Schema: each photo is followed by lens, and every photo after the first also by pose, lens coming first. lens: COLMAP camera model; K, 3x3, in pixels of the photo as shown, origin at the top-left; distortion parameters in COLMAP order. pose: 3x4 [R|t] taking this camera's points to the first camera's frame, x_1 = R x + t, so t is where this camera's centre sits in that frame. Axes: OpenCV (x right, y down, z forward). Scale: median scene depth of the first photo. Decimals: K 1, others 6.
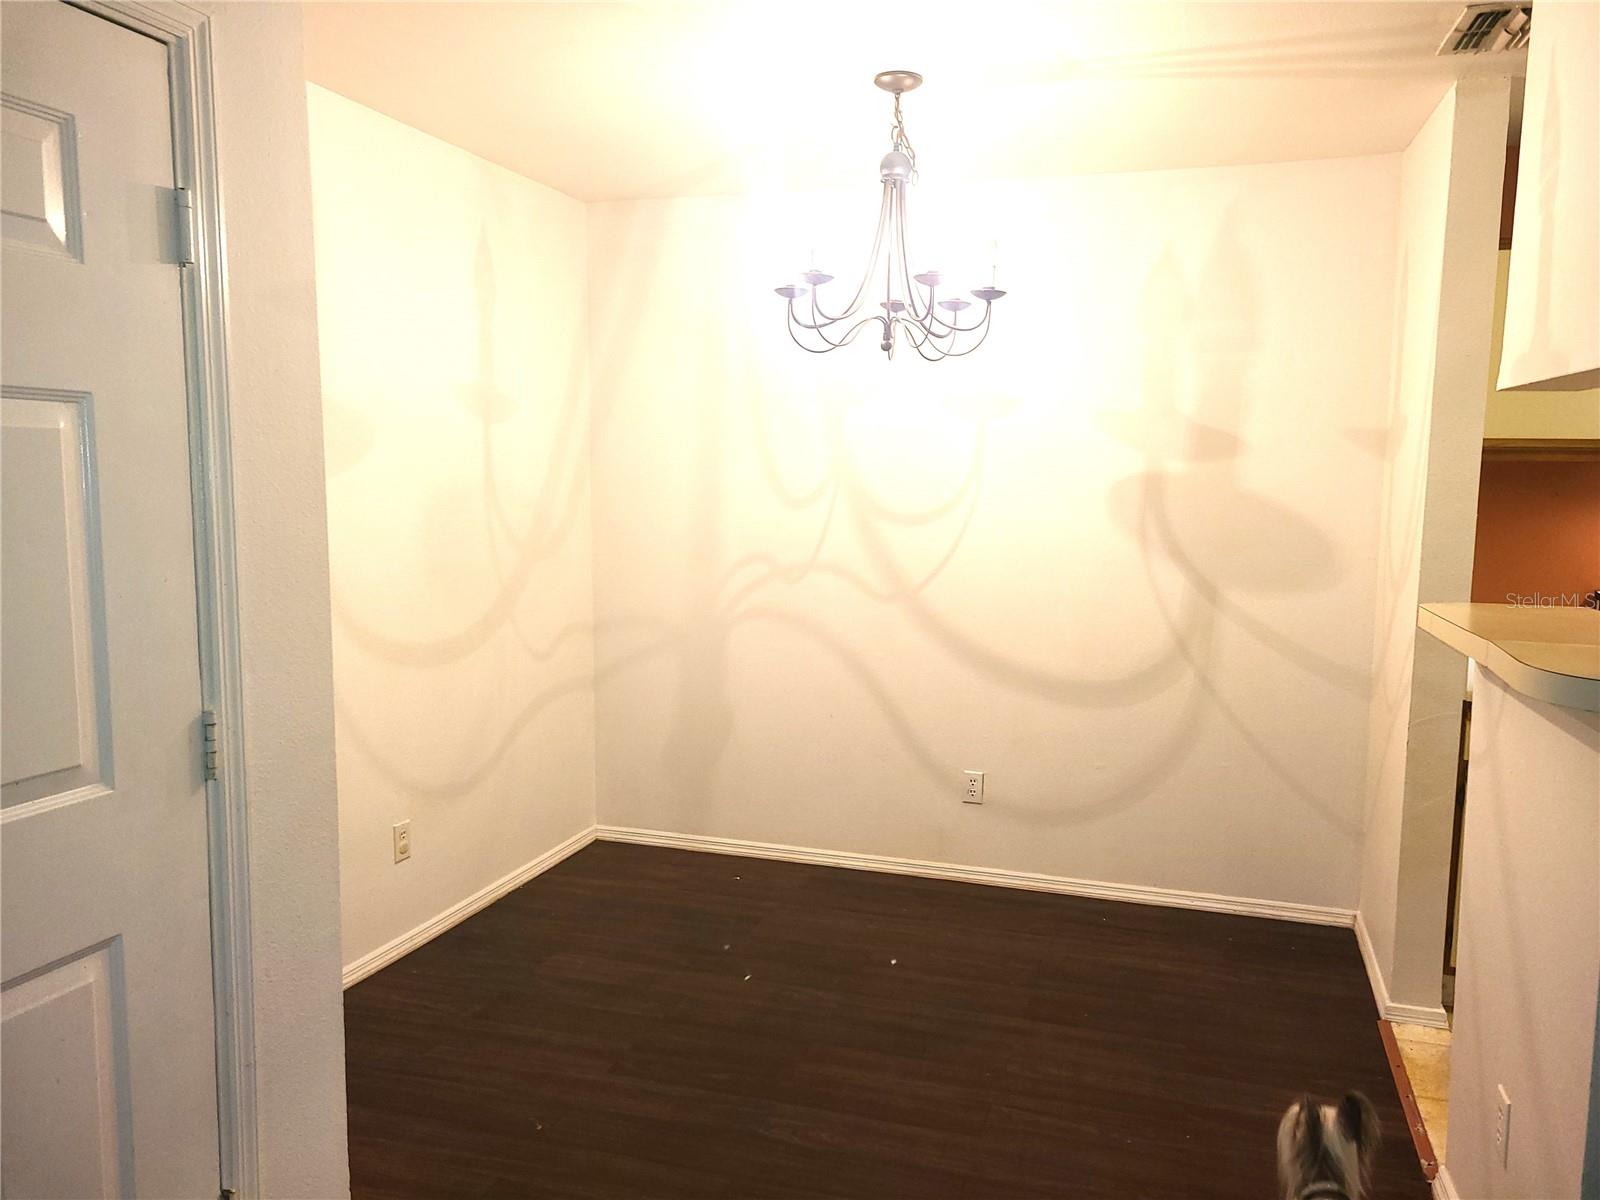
lens RADIAL K [[1228.1, 0, 805.4], [0, 1228.1, 617.3], [0, 0, 1]] dist [0.070291, -0.073458]
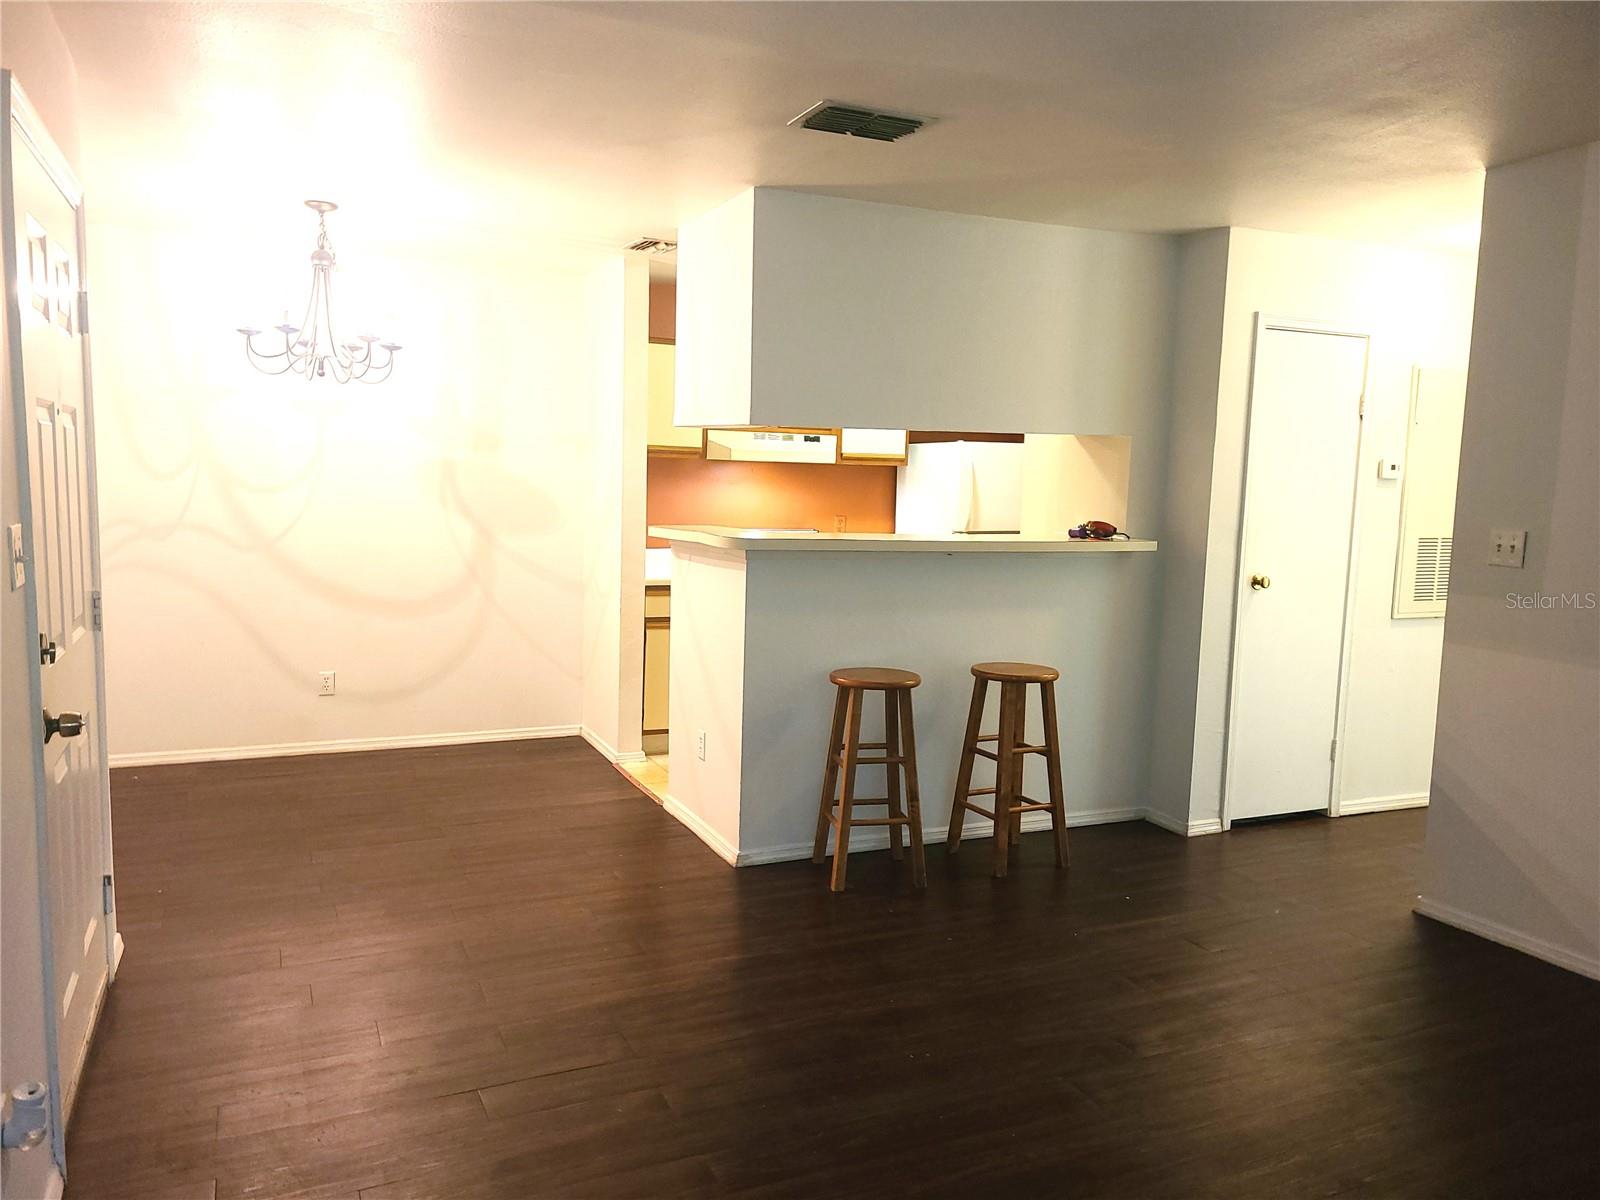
lens RADIAL K [[1228.1, 0, 805.4], [0, 1228.1, 617.3], [0, 0, 1]] dist [0.070291, -0.073458]
pose [[0.748412, -0.069016, 0.659633, -0.516533], [0.060701, 0.997525, 0.035498, 0.065070], [-0.660450, 0.013473, 0.750749, -0.552754]]
